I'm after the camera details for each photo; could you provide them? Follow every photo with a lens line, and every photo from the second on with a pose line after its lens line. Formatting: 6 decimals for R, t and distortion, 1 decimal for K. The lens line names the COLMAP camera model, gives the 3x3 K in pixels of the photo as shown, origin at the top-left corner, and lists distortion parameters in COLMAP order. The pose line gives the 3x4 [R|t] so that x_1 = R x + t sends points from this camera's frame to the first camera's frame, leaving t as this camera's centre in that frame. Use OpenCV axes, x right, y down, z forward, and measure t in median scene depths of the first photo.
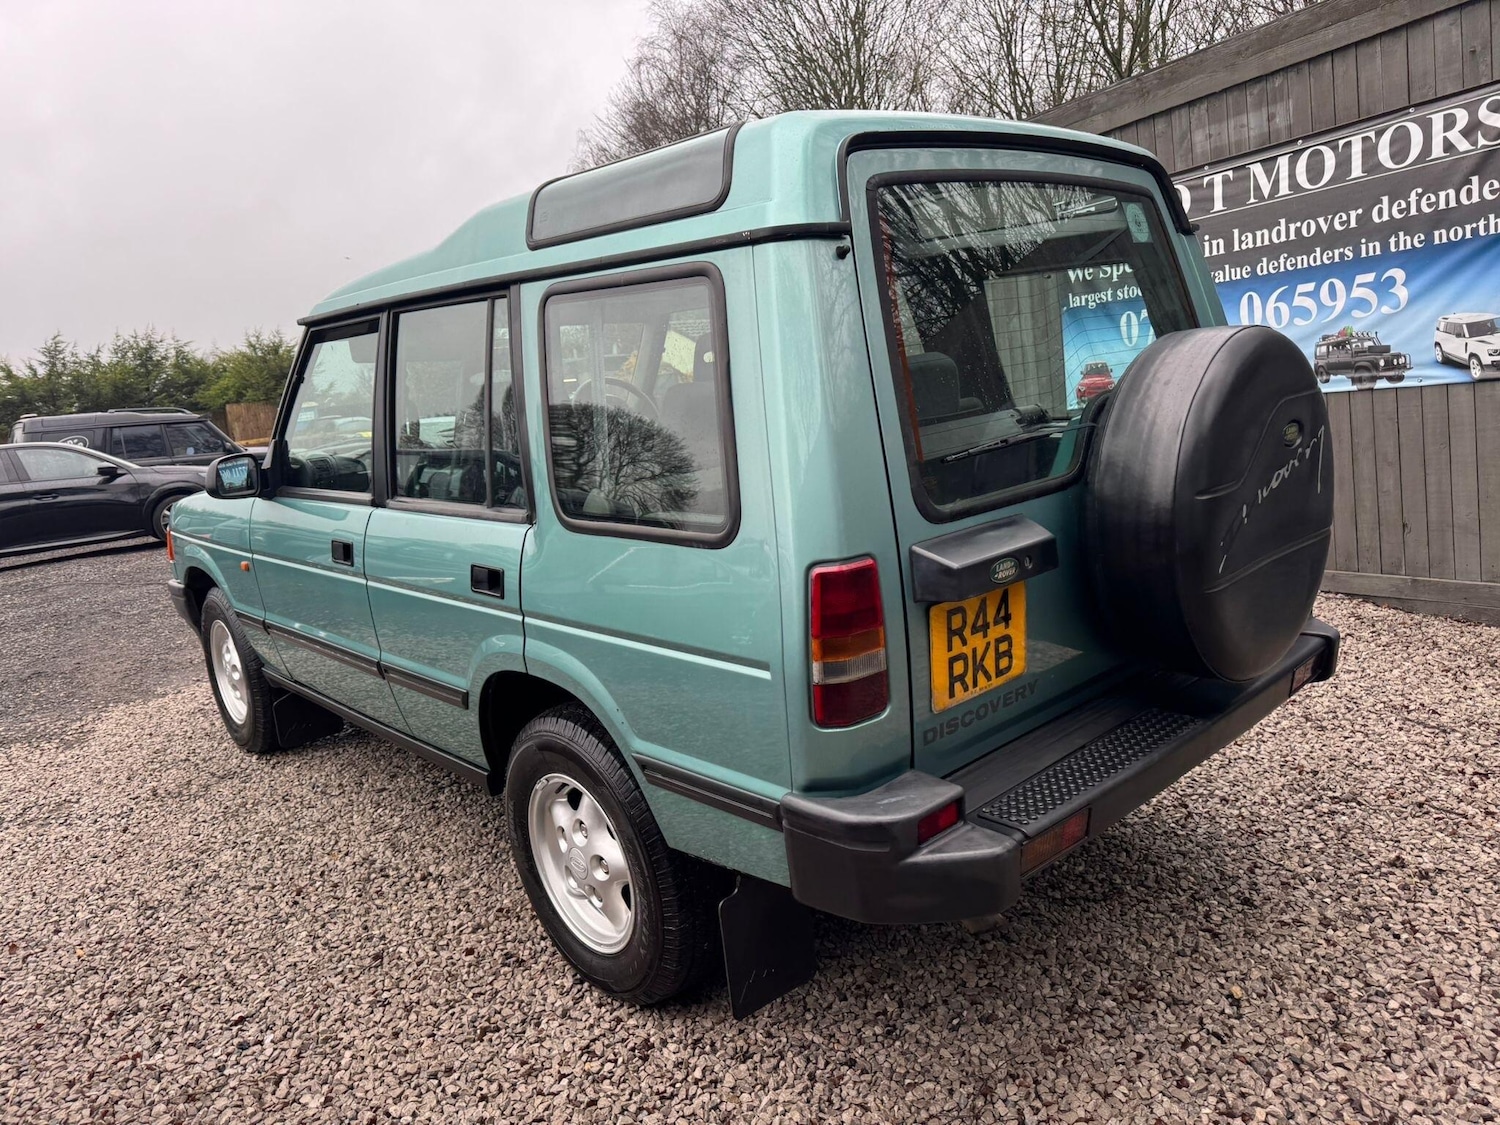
lens RADIAL K [[1058.6, 0, 749.3], [0, 1058.6, 564.0], [0, 0, 1]] dist [0.005349, -0.006420]
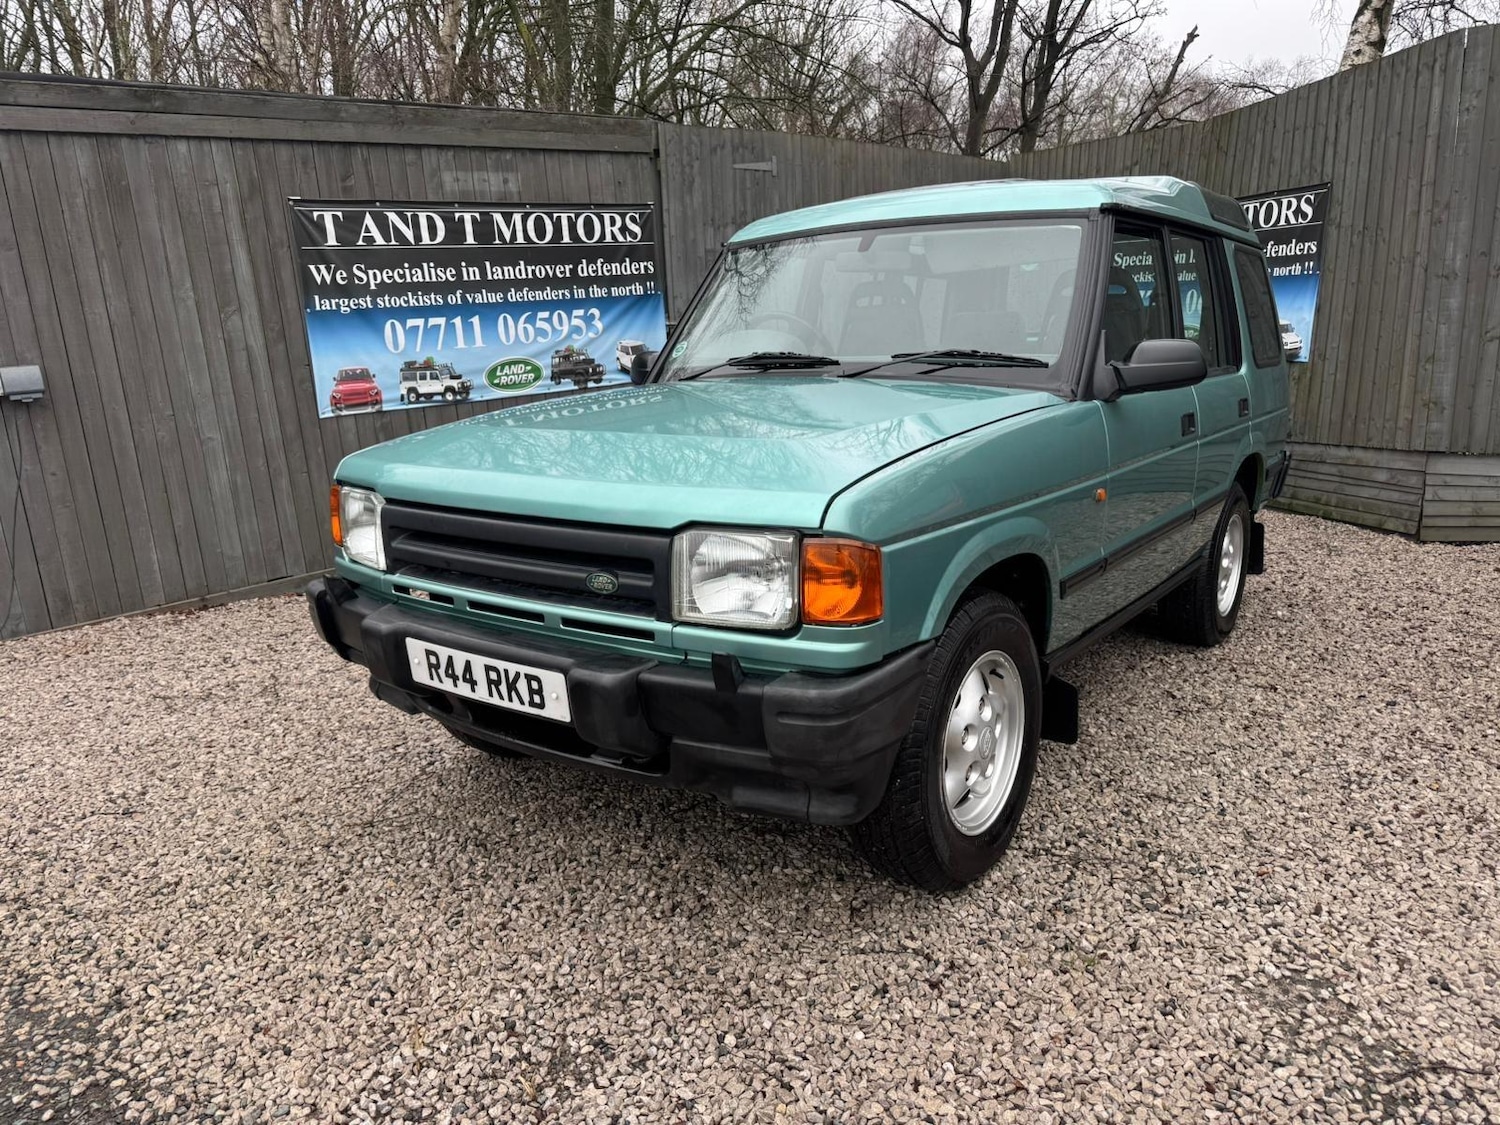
lens RADIAL K [[1053.0, 0, 750.5], [0, 1053.0, 555.0], [0, 0, 1]] dist [0.009610, -0.010591]
pose [[-0.174031, -0.117464, 0.977709, -1.493690], [0.219256, 0.963315, 0.154762, -0.190486], [-0.960021, 0.241302, -0.141892, 1.696231]]
